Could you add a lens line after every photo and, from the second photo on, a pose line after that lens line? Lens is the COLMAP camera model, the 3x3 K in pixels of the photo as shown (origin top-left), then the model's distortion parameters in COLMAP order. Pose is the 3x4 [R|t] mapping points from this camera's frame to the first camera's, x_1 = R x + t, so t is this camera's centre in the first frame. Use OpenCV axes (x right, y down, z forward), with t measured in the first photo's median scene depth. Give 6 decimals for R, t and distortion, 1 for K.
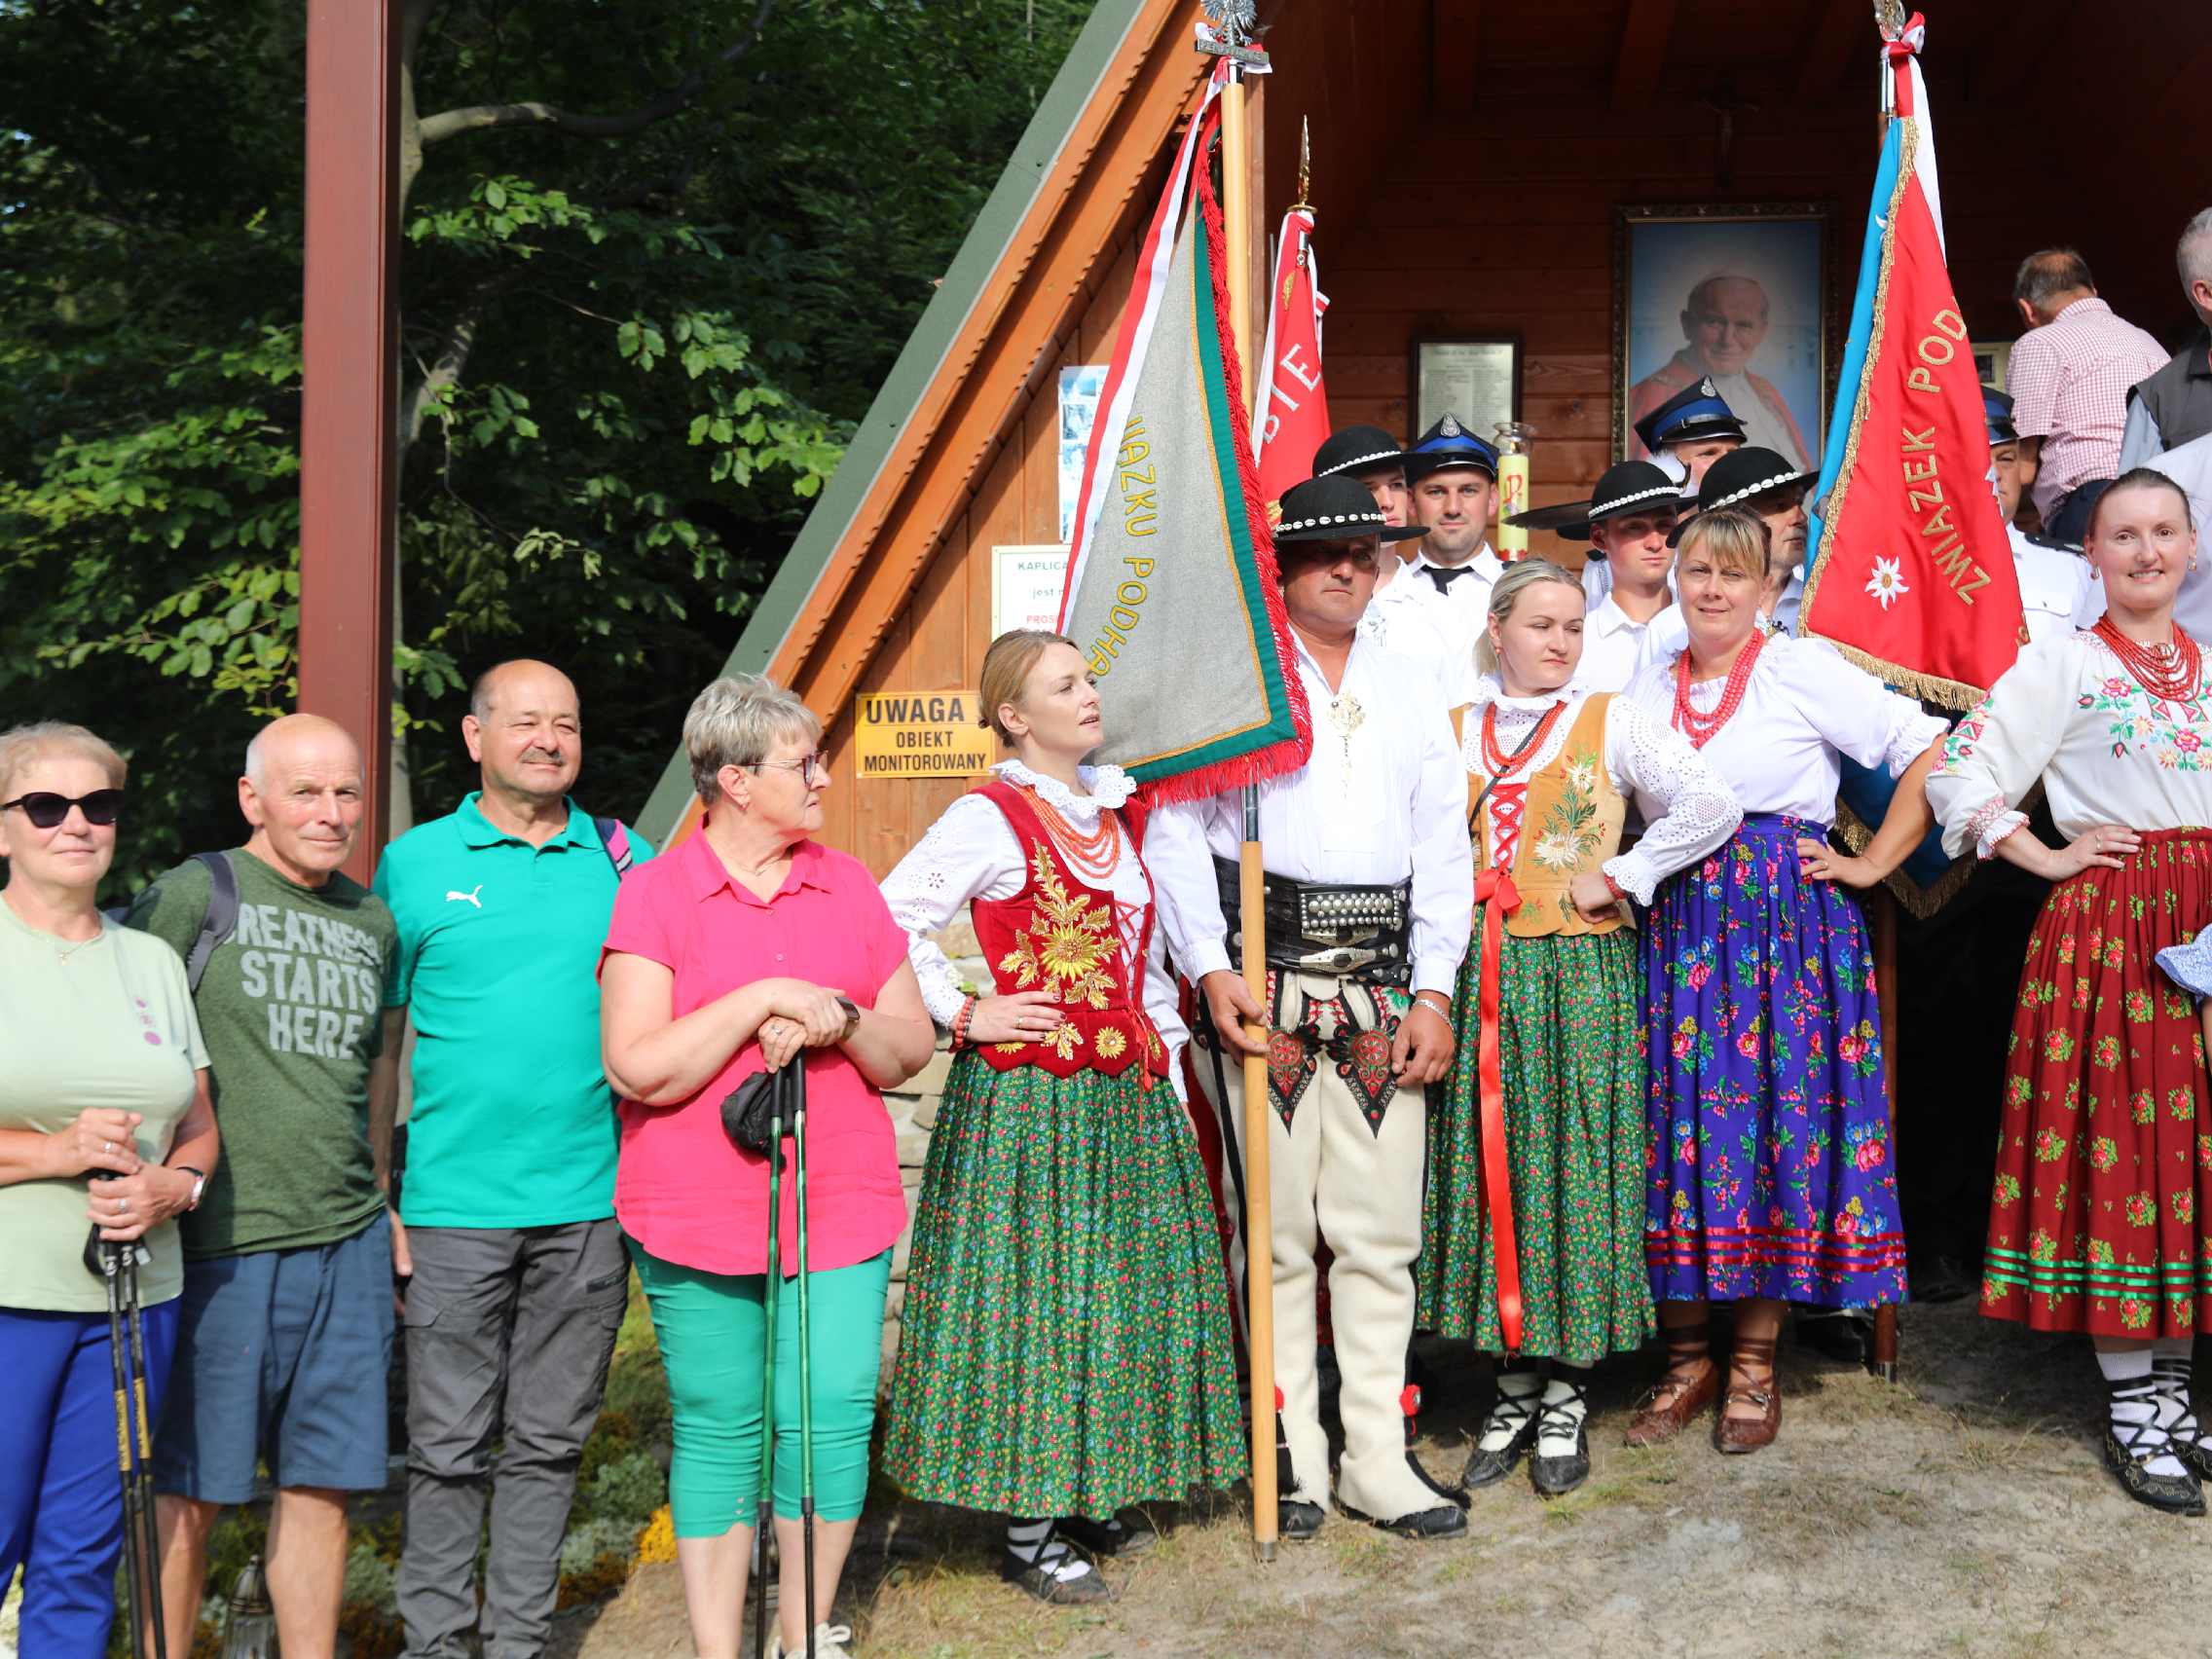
lens RADIAL K [[3002.3, 0, 1092.3], [0, 3002.3, 835.7], [0, 0, 1]] dist [0.089091, -0.116656]
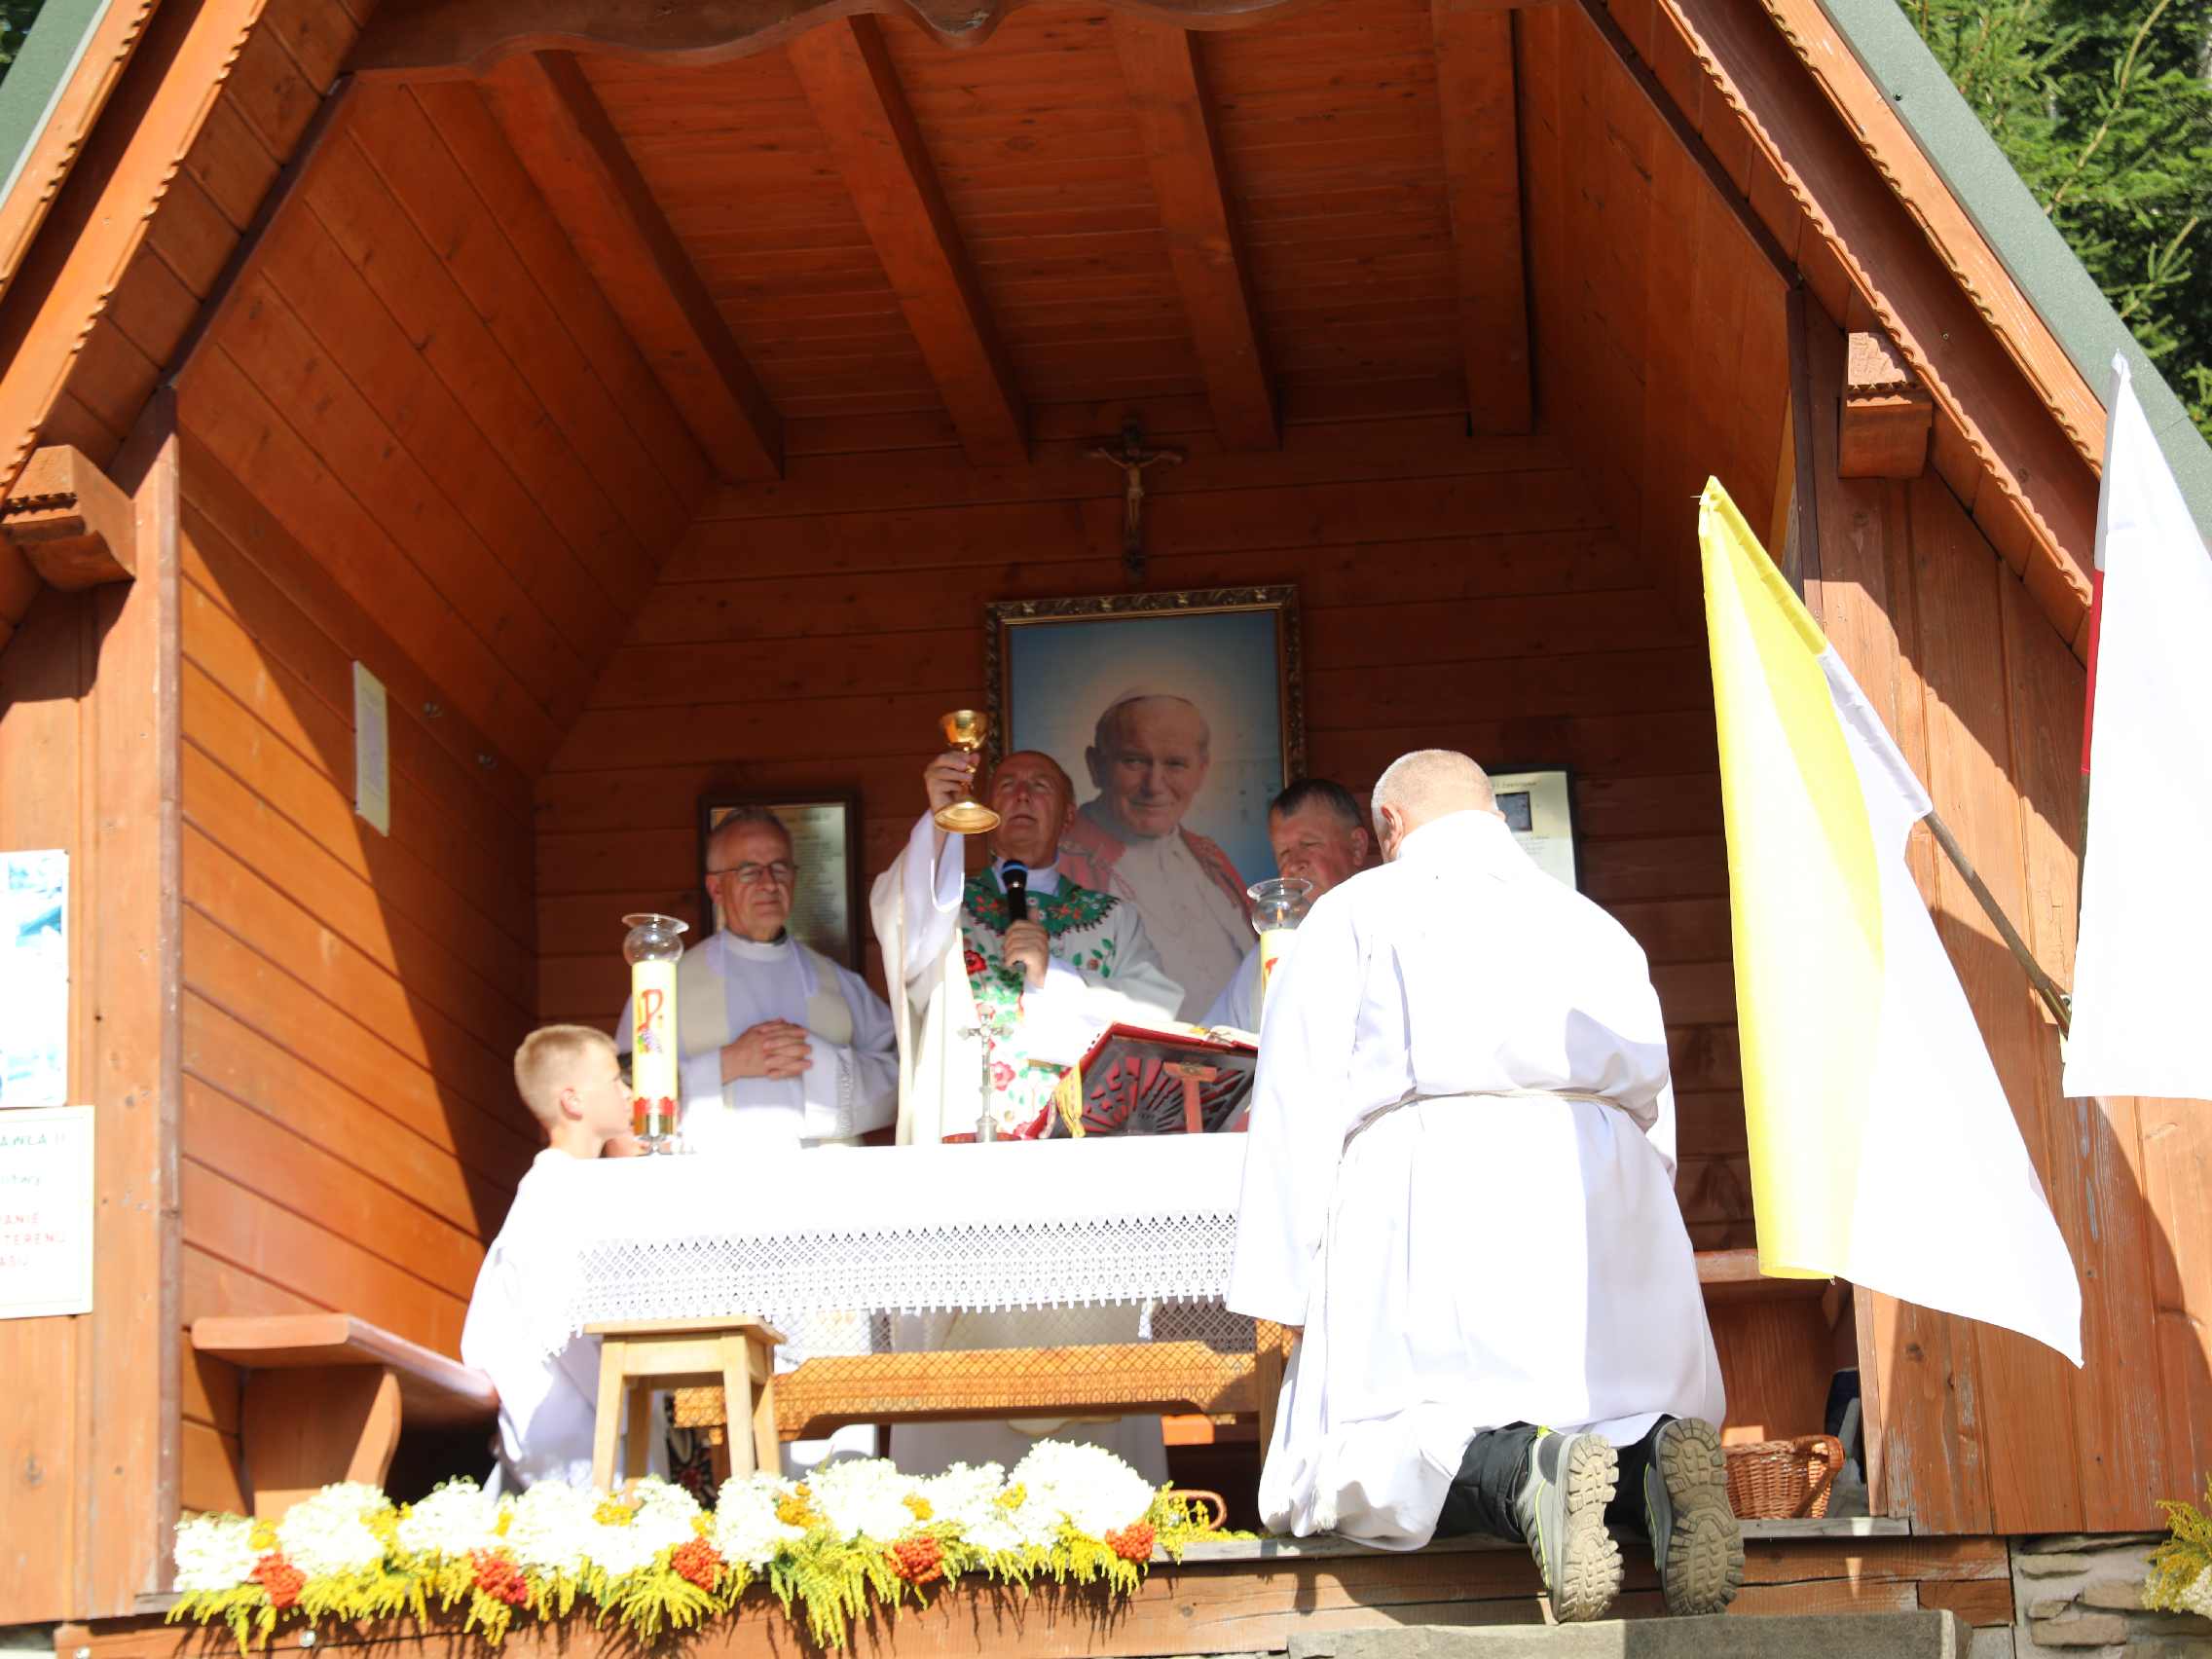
lens RADIAL K [[4676.6, 0, 1105.7], [0, 4676.6, 856.1], [0, 0, 1]] dist [0.215633, 0.015971]
pose [[0.998933, -0.046038, 0.003602, 0.349742], [0.046024, 0.986209, -0.158979, 0.036648], [0.003766, 0.158975, 0.987275, -0.088118]]
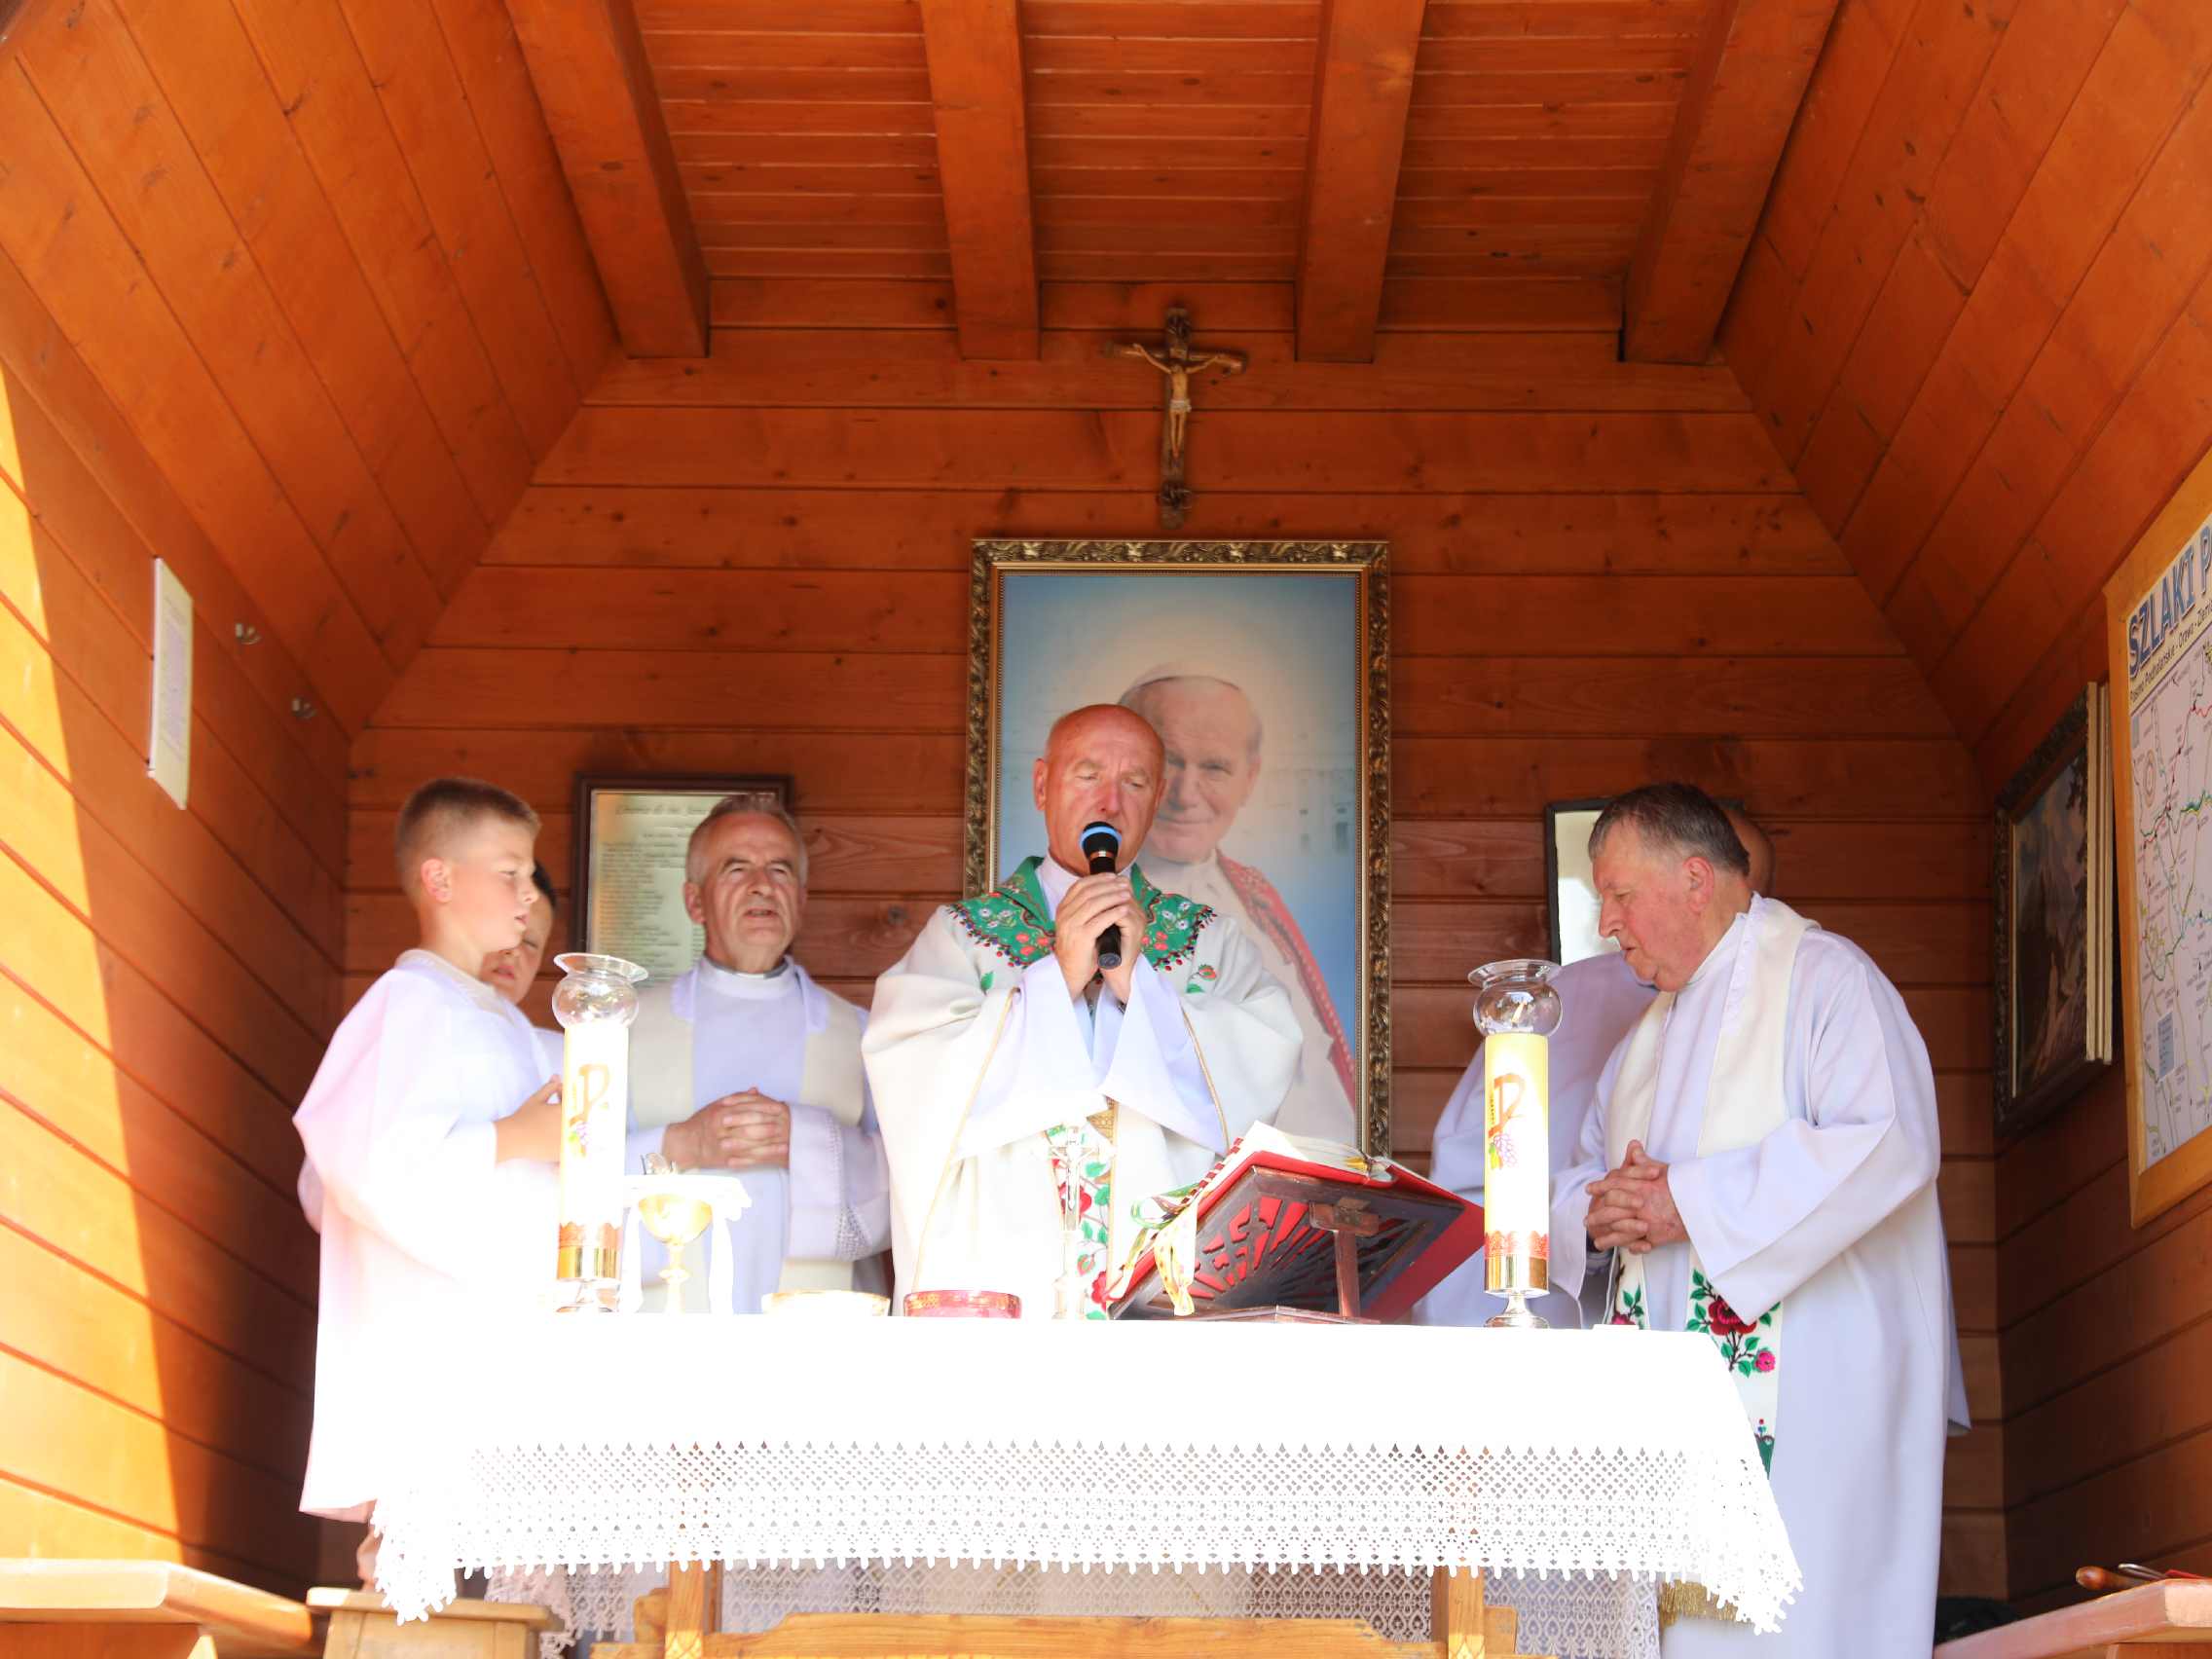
lens RADIAL K [[4608.2, 0, 1105.3], [0, 4608.2, 861.0], [0, 0, 1]] dist [0.221324, -0.083145]
pose [[0.995407, 0.013544, 0.094767, 0.218466], [0.000721, 0.988851, -0.148908, -0.062794], [-0.095727, 0.148293, 0.984300, 0.399657]]
